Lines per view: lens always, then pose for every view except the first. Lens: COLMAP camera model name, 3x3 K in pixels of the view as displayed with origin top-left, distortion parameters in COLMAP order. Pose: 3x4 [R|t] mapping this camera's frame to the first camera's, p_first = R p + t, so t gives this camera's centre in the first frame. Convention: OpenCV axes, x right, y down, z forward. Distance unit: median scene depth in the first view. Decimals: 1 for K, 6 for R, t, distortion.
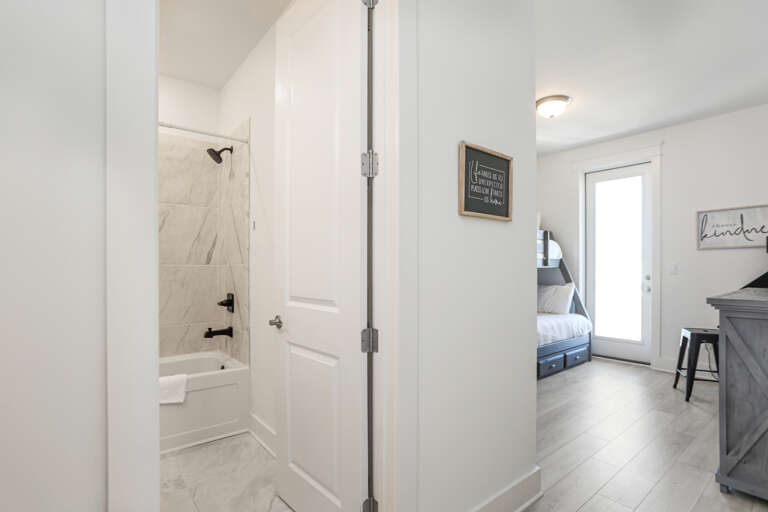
lens RADIAL K [[377.9, 0, 387.5], [0, 377.9, 262.0], [0, 0, 1]] dist [0.000562, 0.000490]
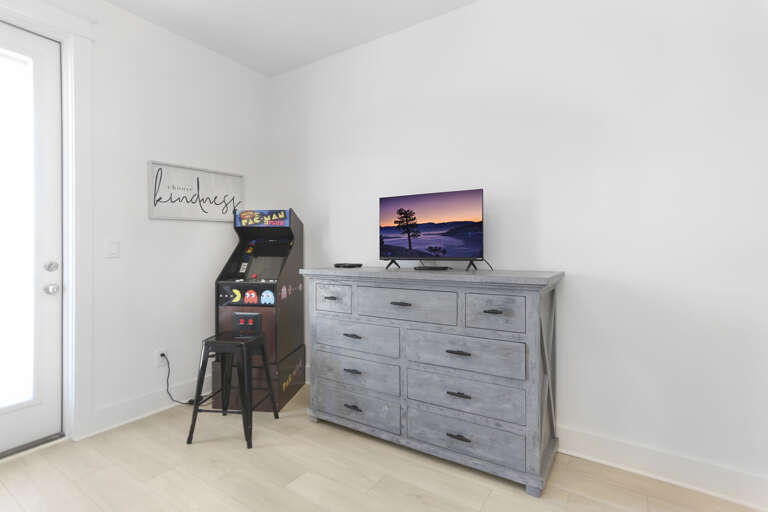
lens RADIAL K [[377.9, 0, 383.3], [0, 377.9, 248.7], [0, 0, 1]] dist [0.000562, 0.000490]
pose [[-0.280955, 0.000721, 0.959721, 0.082909], [-0.000625, 0.999999, -0.000934, 0.019368], [-0.959721, -0.000863, -0.280954, 0.820813]]
